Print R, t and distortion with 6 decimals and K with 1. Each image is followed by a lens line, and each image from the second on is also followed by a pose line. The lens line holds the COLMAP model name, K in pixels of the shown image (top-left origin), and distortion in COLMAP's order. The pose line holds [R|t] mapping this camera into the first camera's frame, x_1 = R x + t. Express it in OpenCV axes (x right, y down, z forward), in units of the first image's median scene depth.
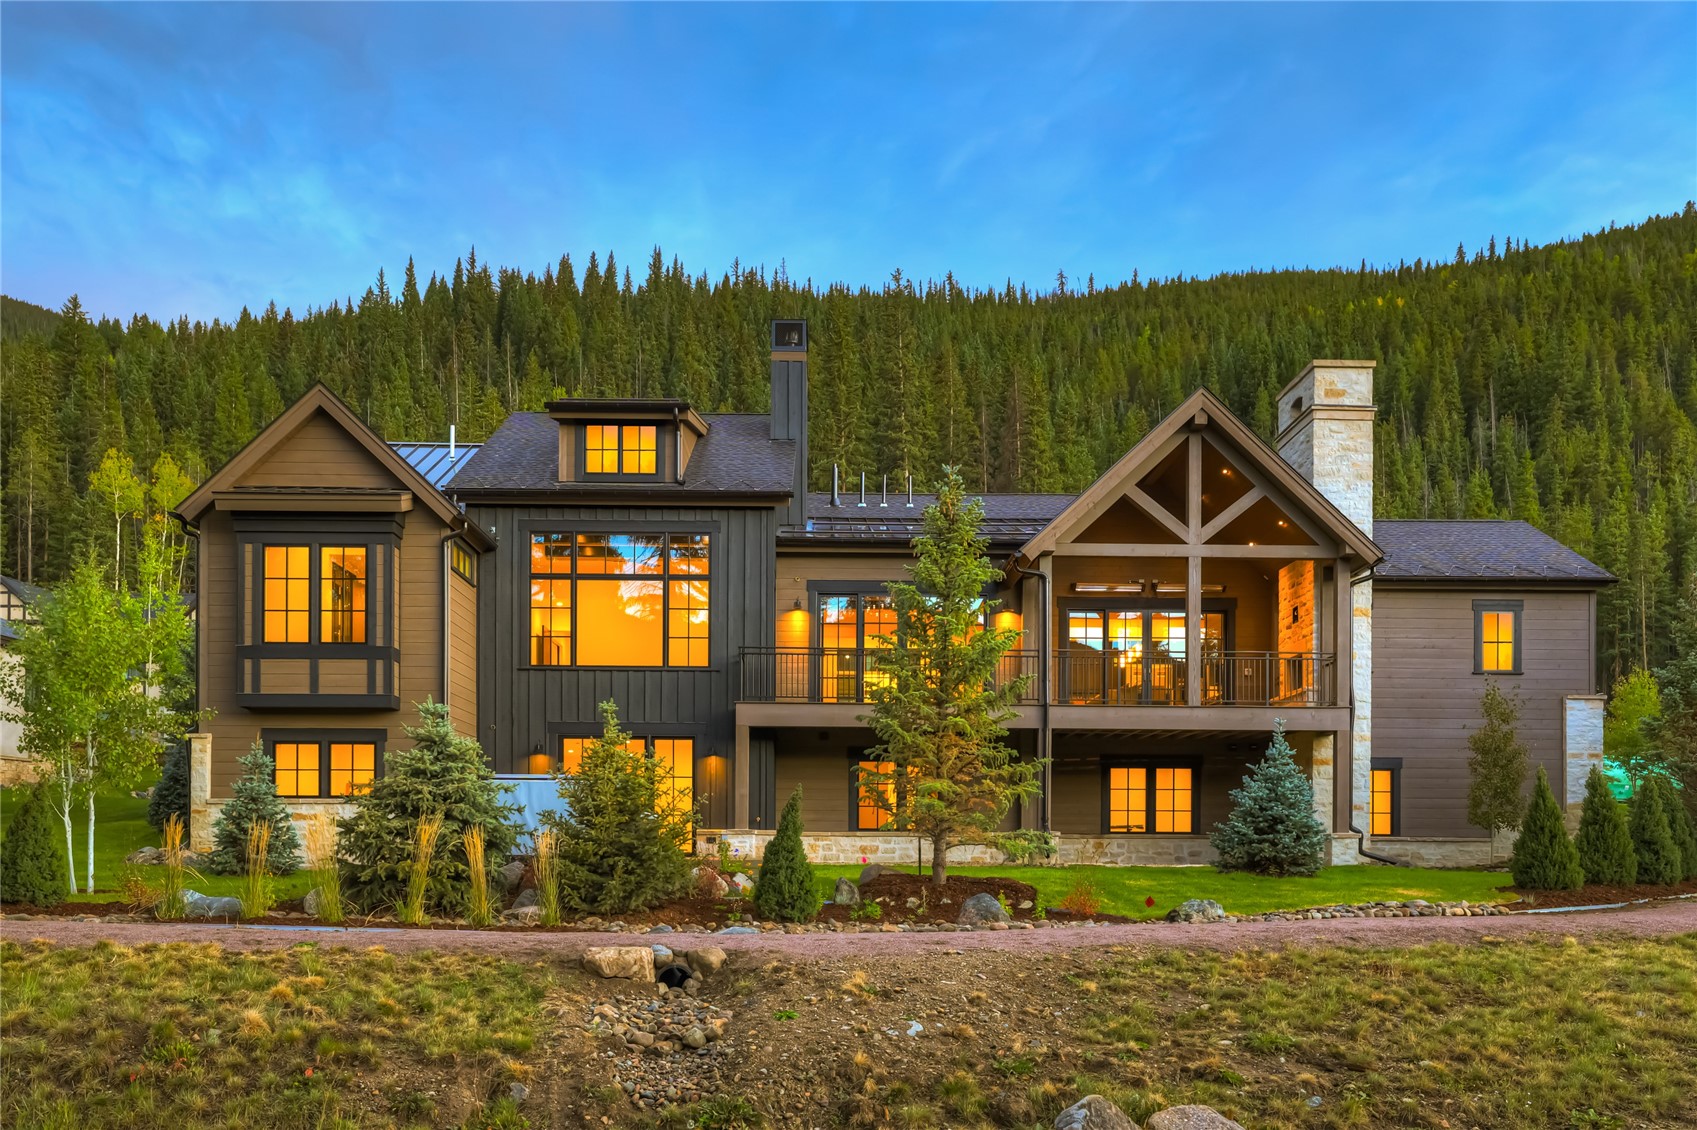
lens RADIAL K [[1309.5, 0, 848.4], [0, 1309.5, 635.8], [0, 0, 1]] dist [0.008592, 0.007924]
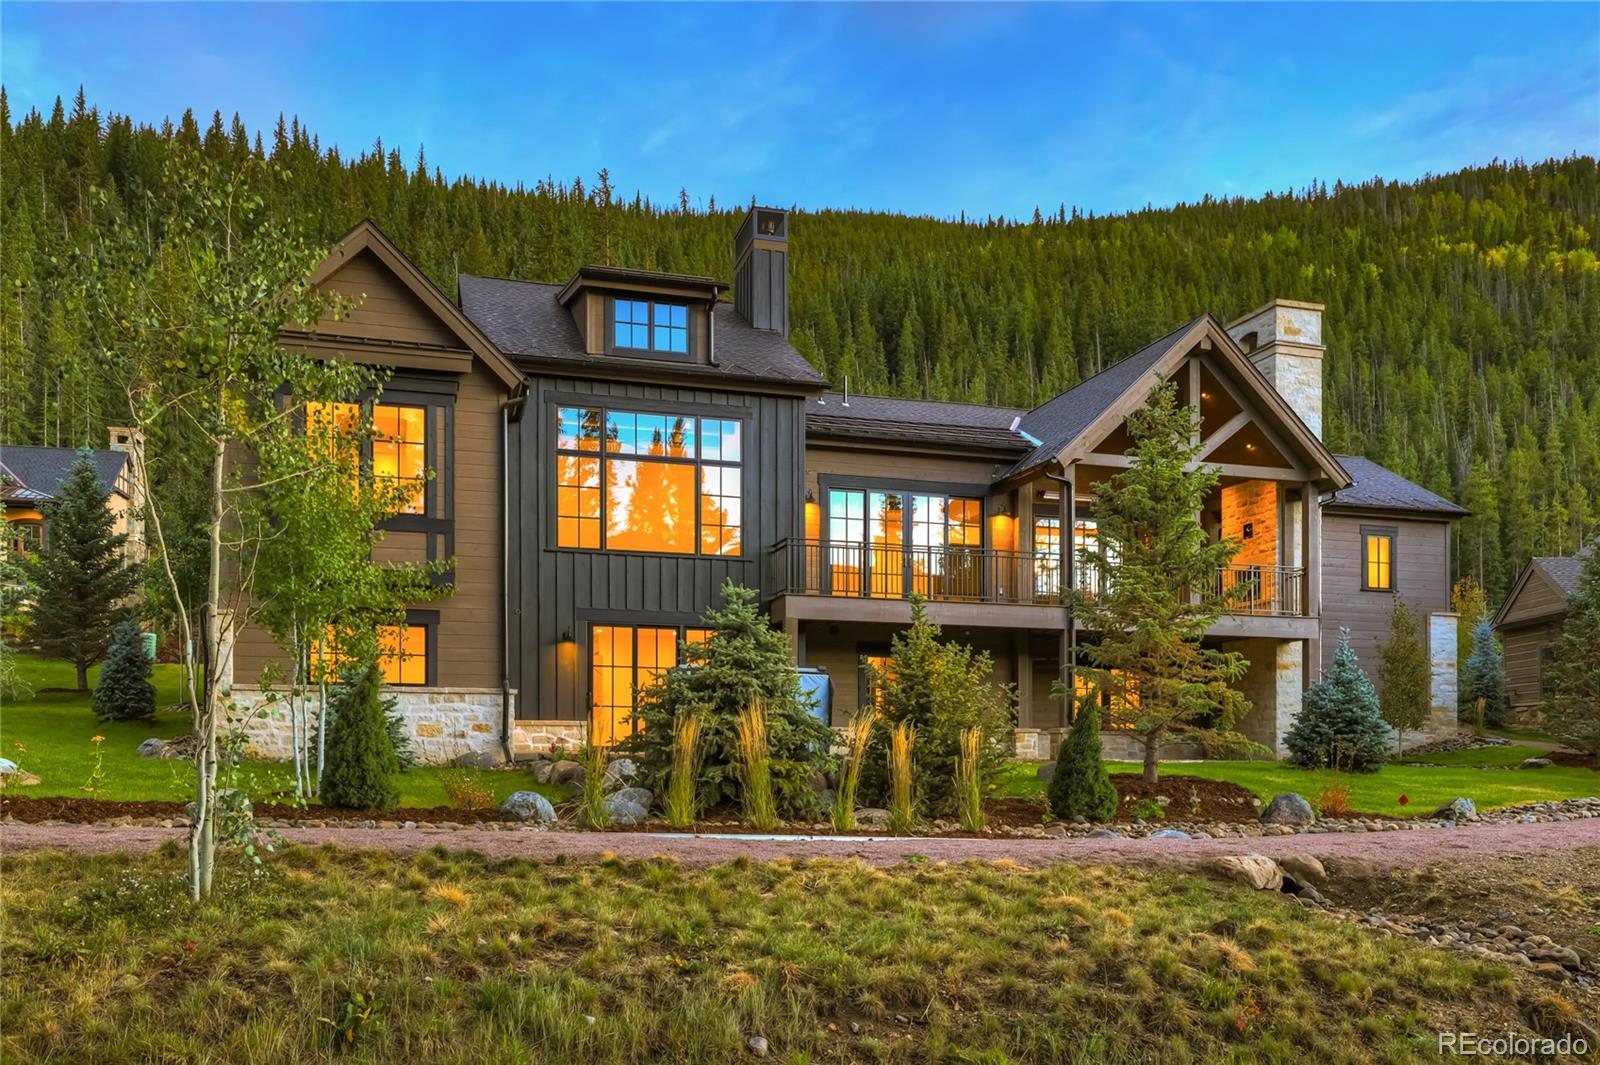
lens RADIAL K [[1257.9, 0, 800.0], [0, 1257.9, 532.5], [0, 0, 1]] dist [0.029904, -0.001550]
pose [[0.965411, 0.046113, 0.256624, -0.298734], [-0.045602, 0.998928, -0.007946, 0.011050], [-0.256715, -0.004031, 0.966479, 0.083296]]
